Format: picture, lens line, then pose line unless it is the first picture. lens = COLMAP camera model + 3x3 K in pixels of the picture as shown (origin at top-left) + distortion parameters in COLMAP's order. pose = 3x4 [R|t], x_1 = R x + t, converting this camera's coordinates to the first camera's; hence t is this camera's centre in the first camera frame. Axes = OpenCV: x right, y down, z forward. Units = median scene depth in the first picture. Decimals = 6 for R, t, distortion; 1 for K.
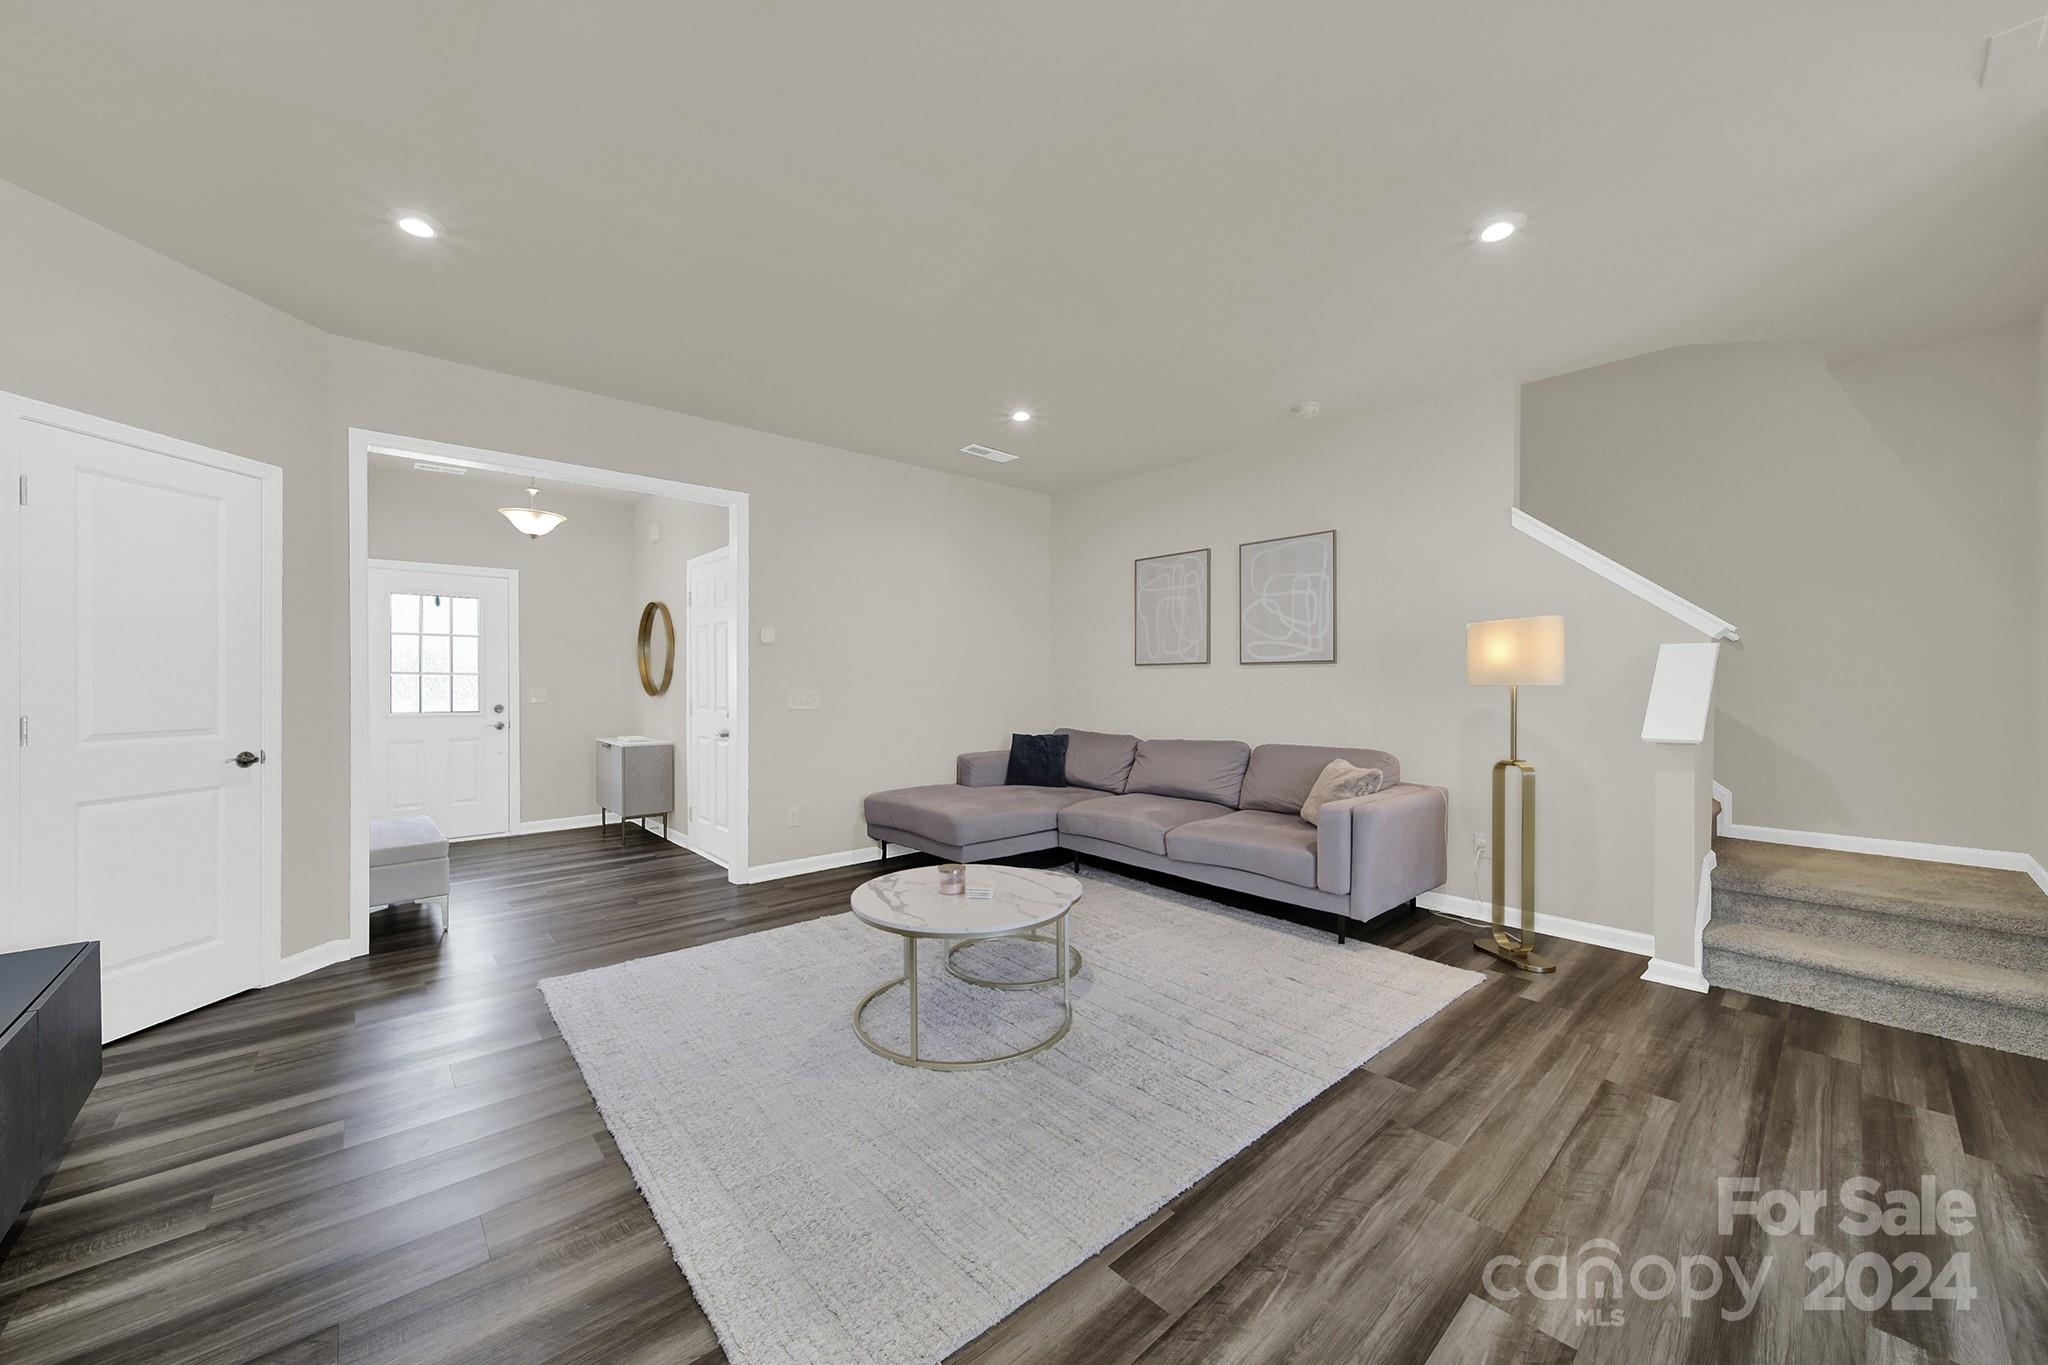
lens RADIAL K [[743.5, 0, 1011.6], [0, 743.5, 688.3], [0, 0, 1]] dist [-0.001393, -0.000296]
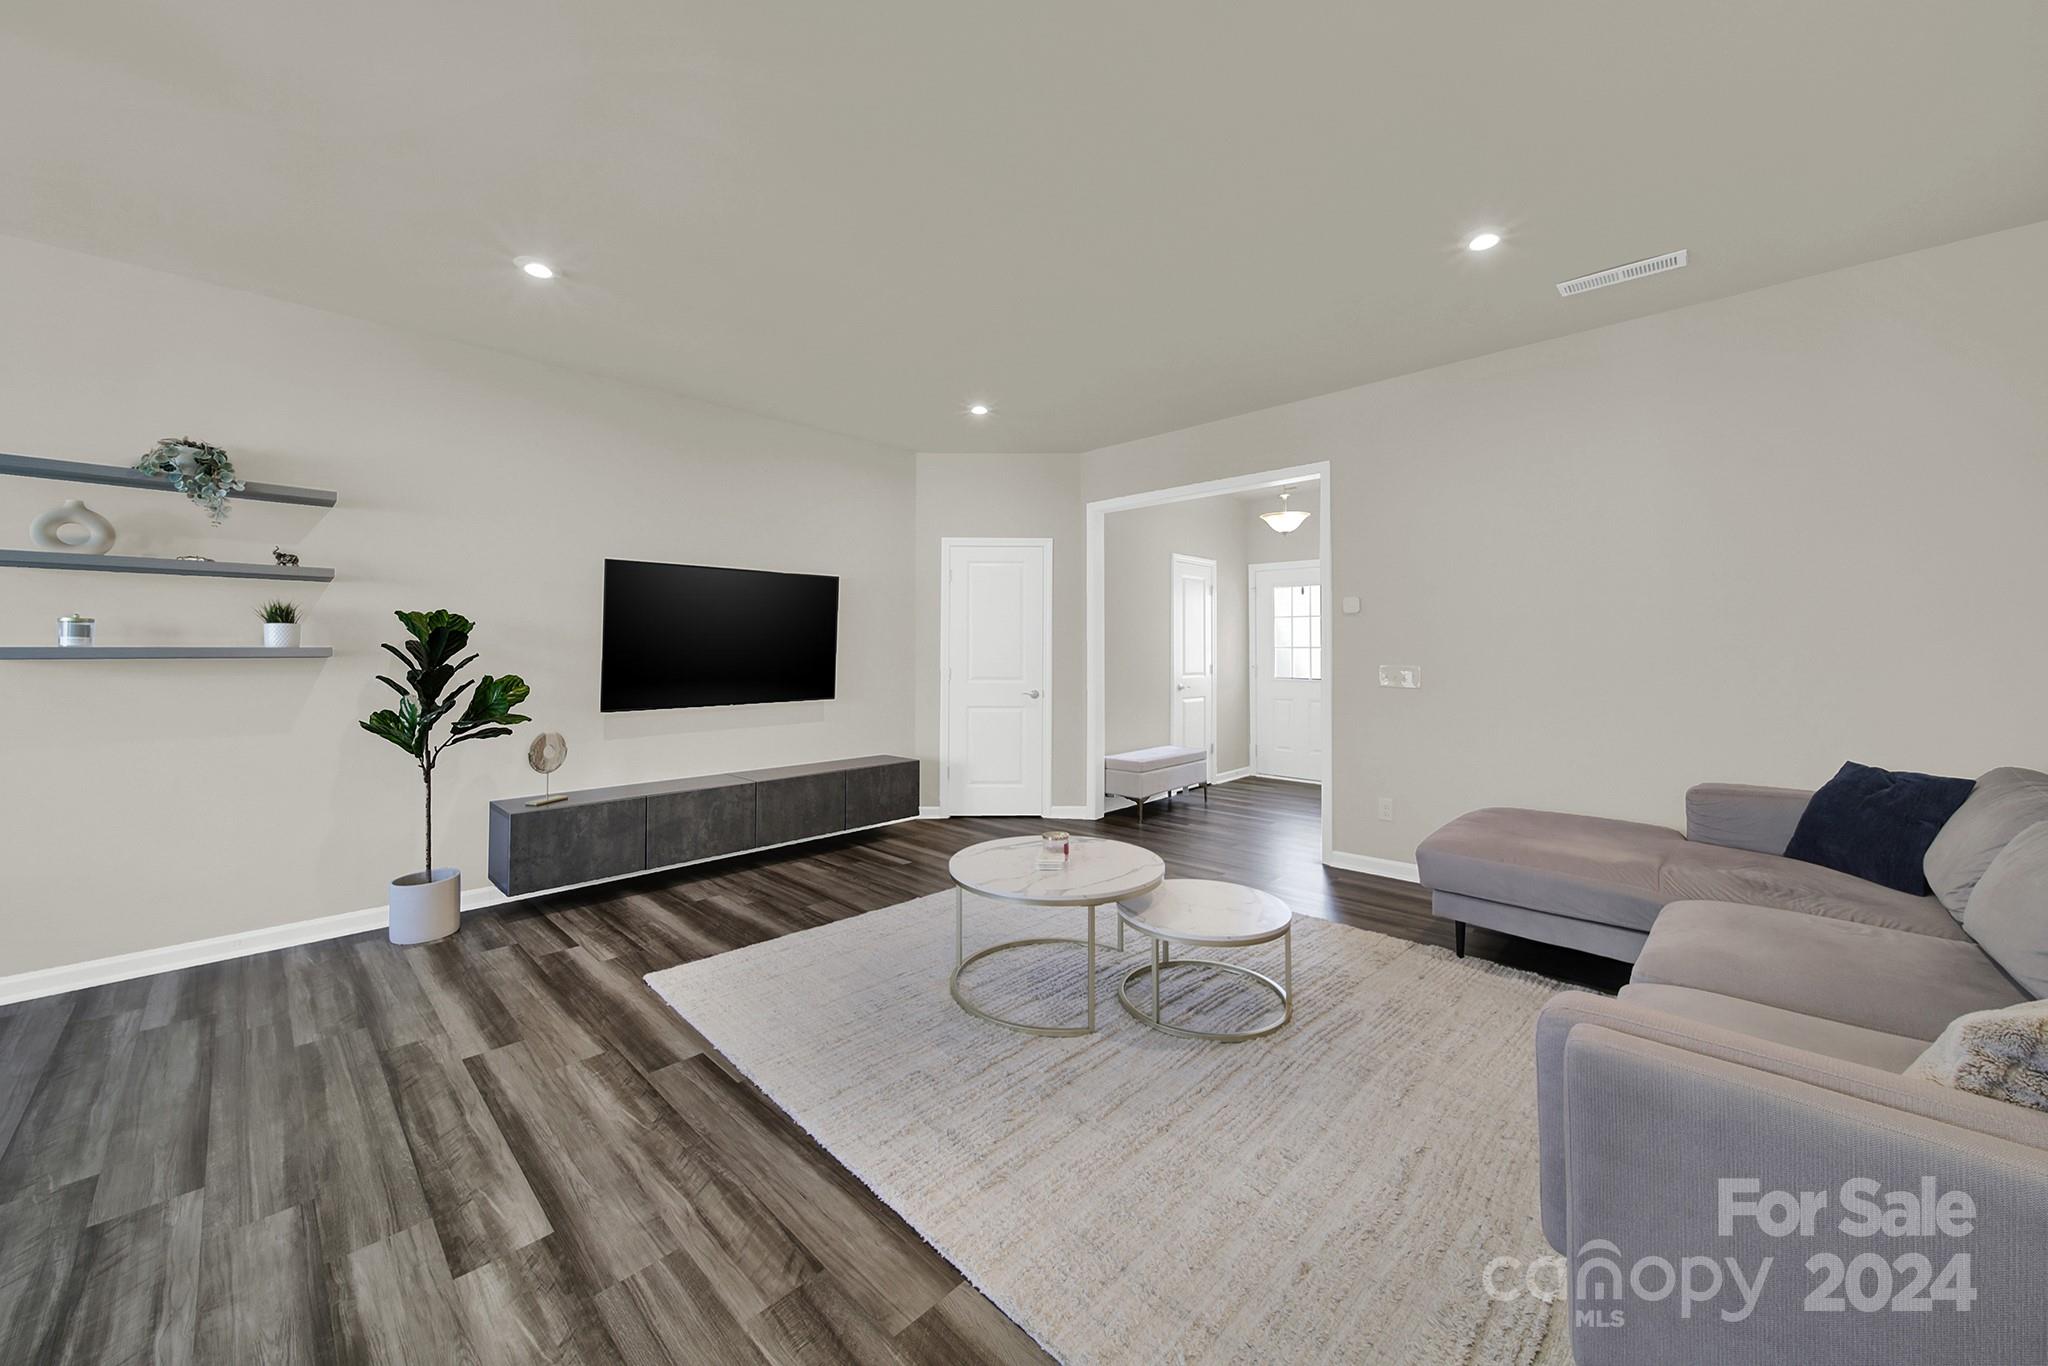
lens RADIAL K [[752.0, 0, 1016.0], [0, 752.0, 637.5], [0, 0, 1]] dist [0.012989, -0.004986]
pose [[0.074093, -0.019696, -0.997057, 0.918356], [-0.008939, 0.999752, -0.020413, -0.011594], [0.997211, 0.010425, 0.073898, 0.816102]]
